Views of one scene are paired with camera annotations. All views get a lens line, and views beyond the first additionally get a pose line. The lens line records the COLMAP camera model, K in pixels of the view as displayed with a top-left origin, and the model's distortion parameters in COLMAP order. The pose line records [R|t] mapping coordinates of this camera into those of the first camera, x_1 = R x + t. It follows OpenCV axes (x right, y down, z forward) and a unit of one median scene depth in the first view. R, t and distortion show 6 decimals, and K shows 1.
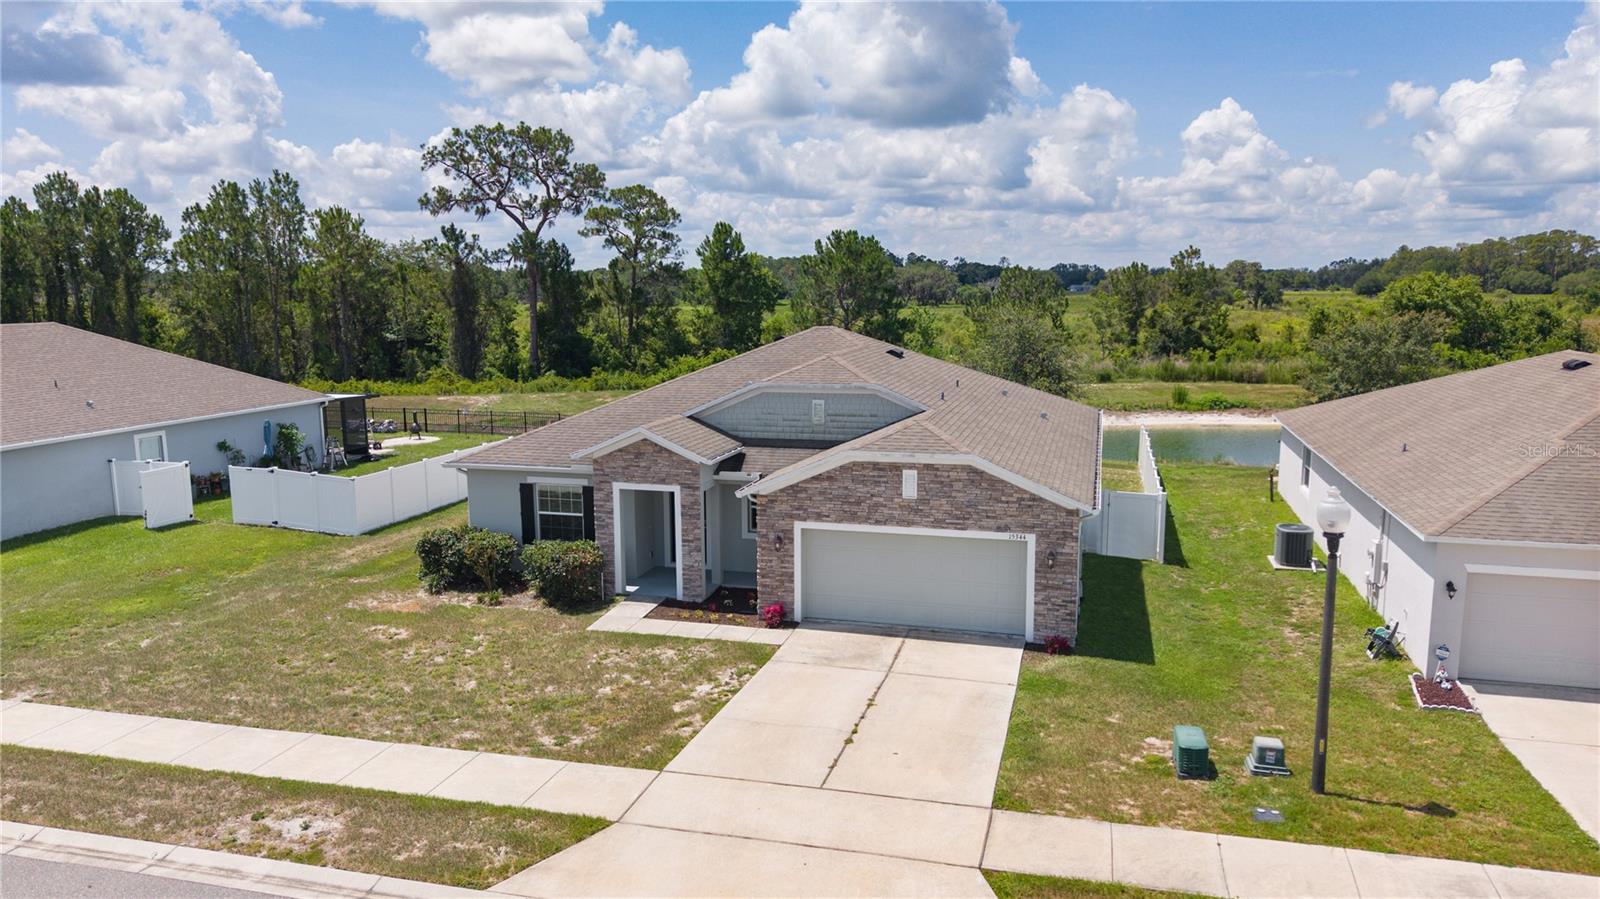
lens RADIAL K [[1082.3, 0, 804.3], [0, 1082.3, 450.5], [0, 0, 1]] dist [0.030642, -0.035706]
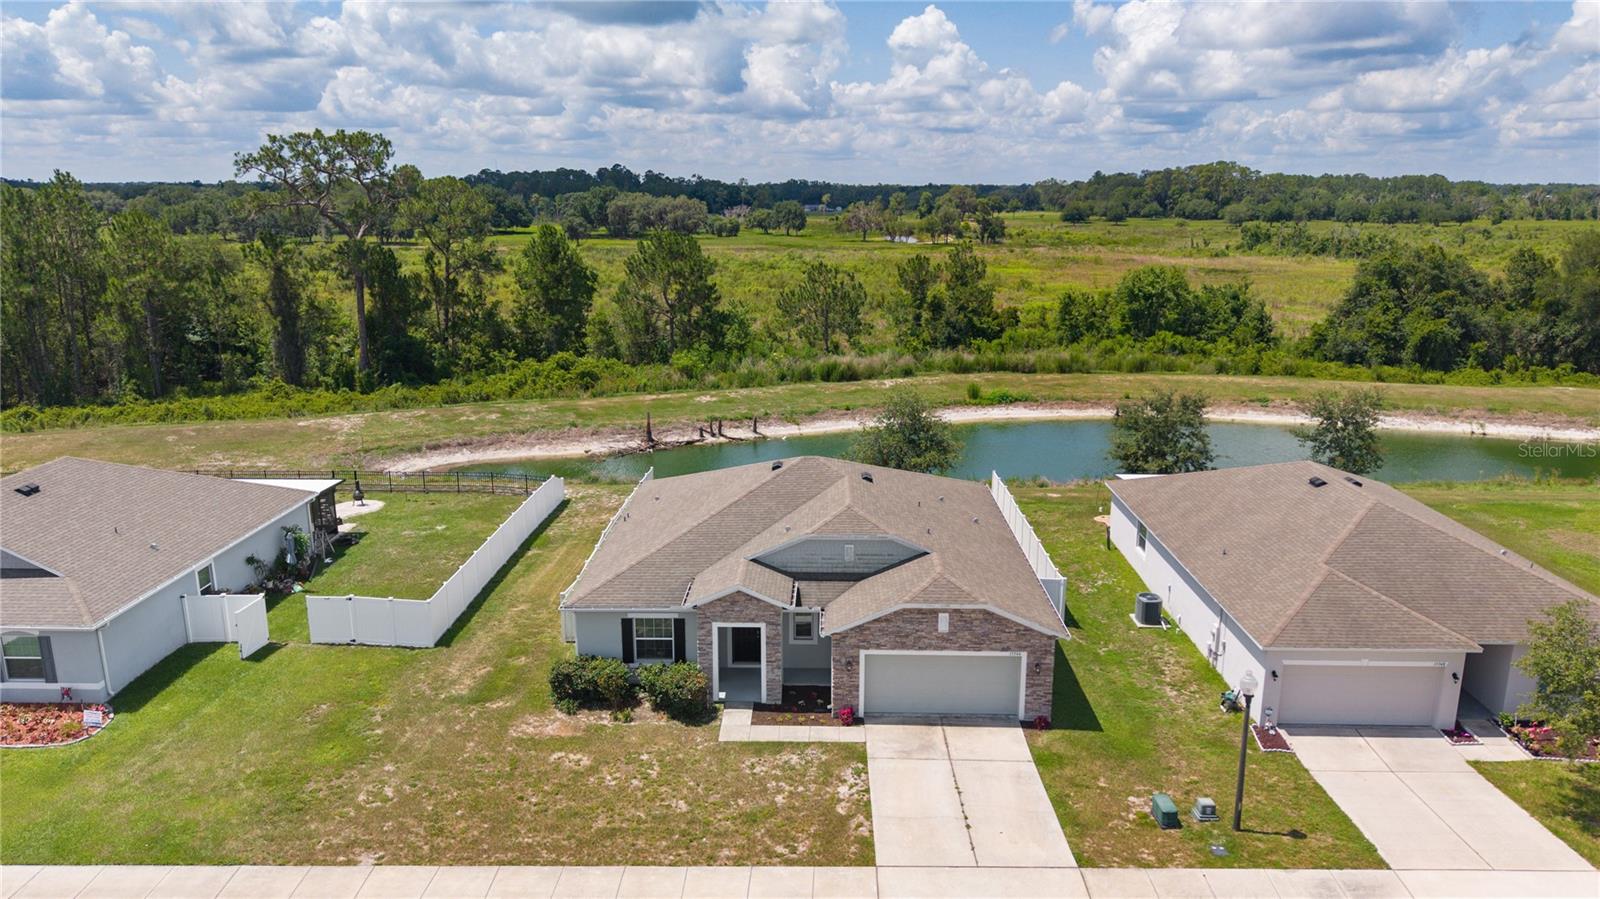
lens RADIAL K [[1082.3, 0, 804.3], [0, 1082.3, 450.5], [0, 0, 1]] dist [0.030642, -0.035706]
pose [[0.969317, -0.051914, 0.240268, -0.417990], [0.031627, 0.995659, 0.087538, -0.330500], [-0.243769, -0.077253, 0.966752, -0.349190]]
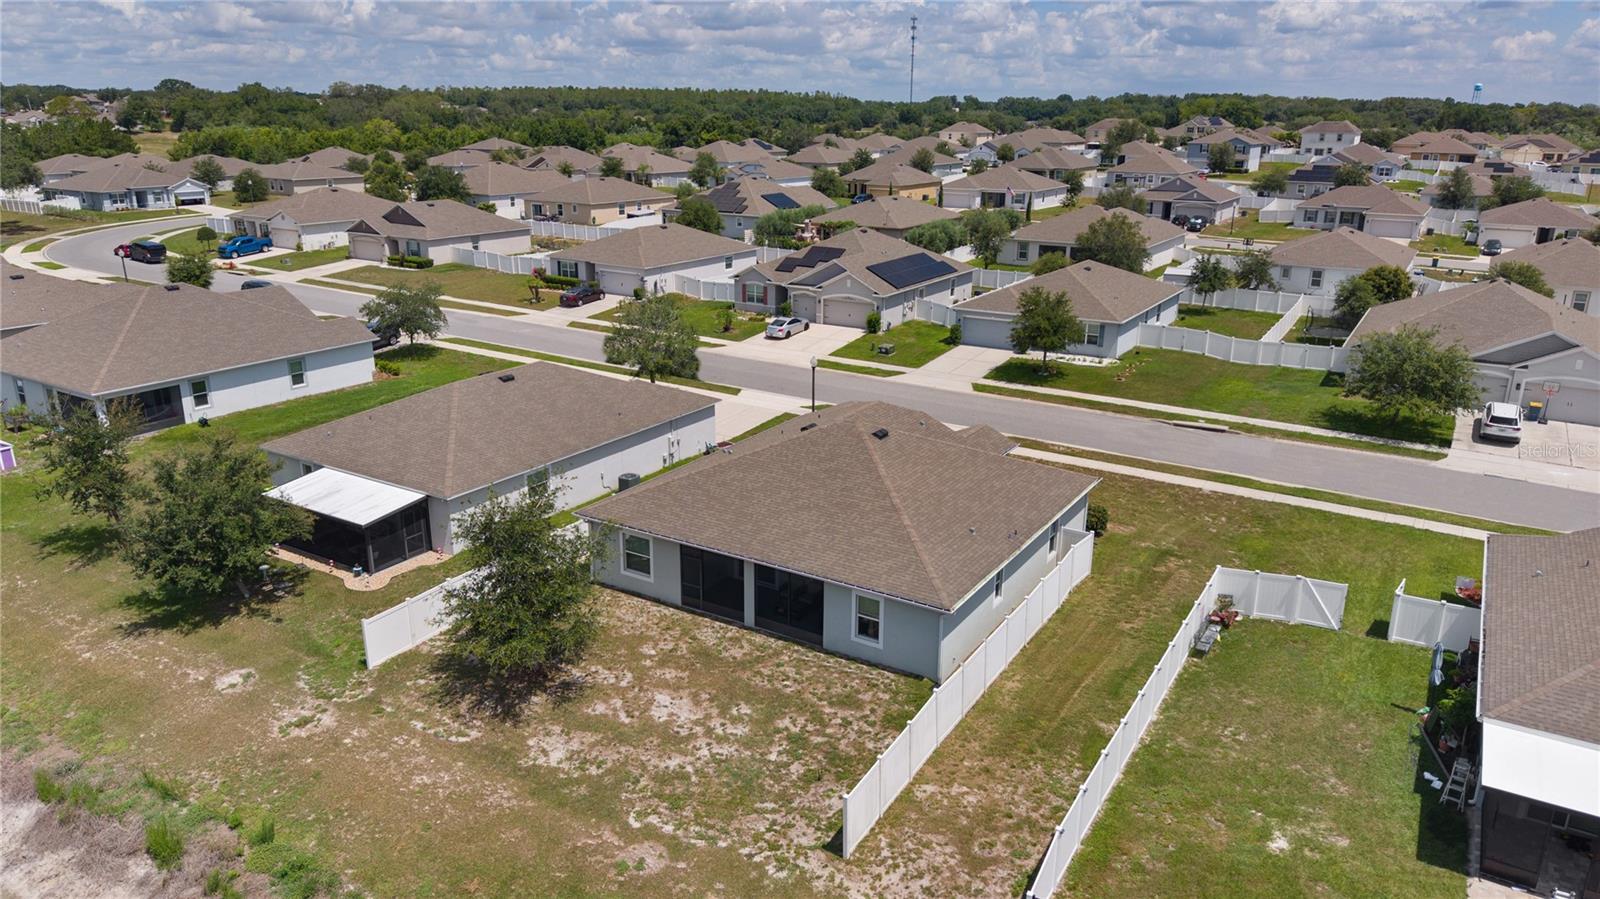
lens RADIAL K [[1082.3, 0, 804.3], [0, 1082.3, 450.5], [0, 0, 1]] dist [0.030642, -0.035706]
pose [[-0.960230, -0.085424, 0.265821, -0.397797], [0.040640, 0.899147, 0.435757, -0.936990], [-0.276236, 0.429230, -0.859916, 3.066028]]
